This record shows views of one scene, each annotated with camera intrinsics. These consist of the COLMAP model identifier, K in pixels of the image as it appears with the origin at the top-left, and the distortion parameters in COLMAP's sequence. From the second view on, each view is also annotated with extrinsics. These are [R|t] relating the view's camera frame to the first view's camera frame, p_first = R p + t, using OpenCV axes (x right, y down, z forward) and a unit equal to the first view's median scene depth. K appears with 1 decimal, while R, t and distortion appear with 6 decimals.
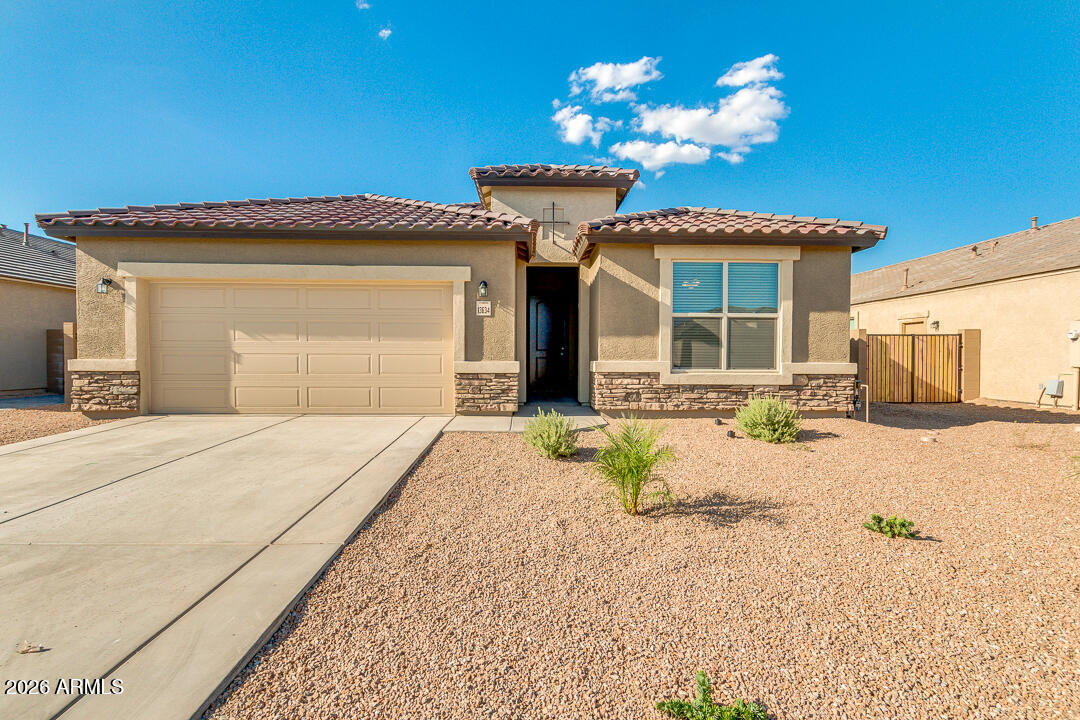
lens RADIAL K [[475.3, 0, 541.8], [0, 475.3, 360.0], [0, 0, 1]] dist [0.002988, 0.000480]
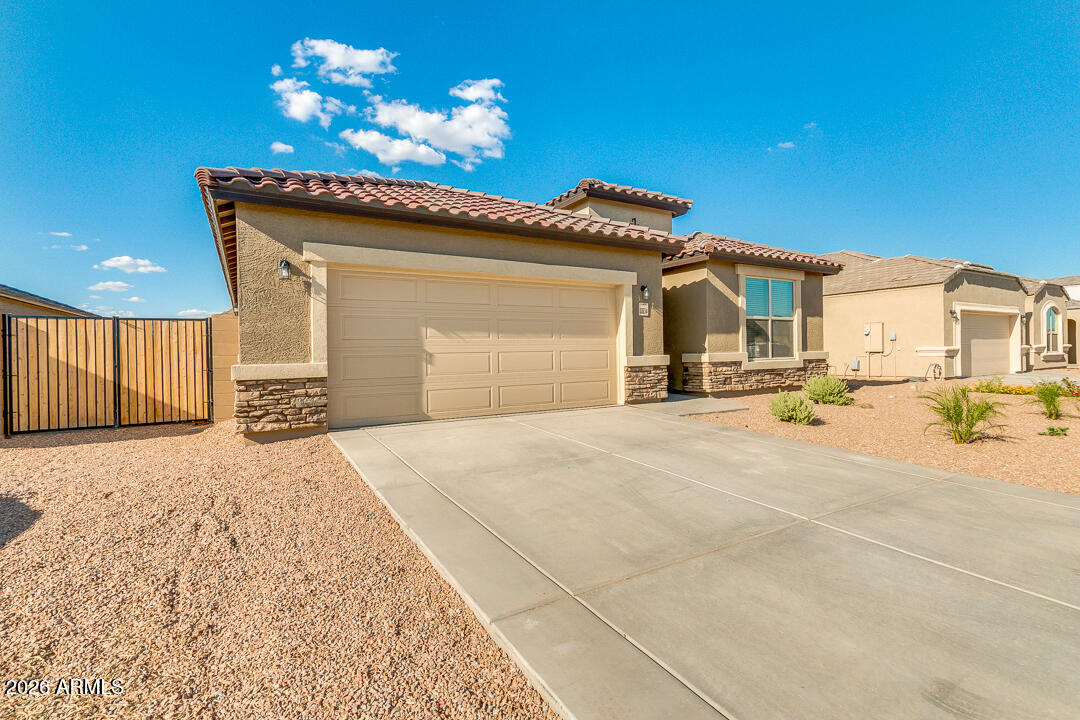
lens RADIAL K [[475.3, 0, 547.3], [0, 475.3, 353.5], [0, 0, 1]] dist [0.002988, 0.000480]
pose [[0.881210, -0.021208, 0.472249, -0.867099], [0.026818, 0.999627, -0.005151, -0.002679], [-0.471963, 0.017204, 0.881450, 0.102319]]
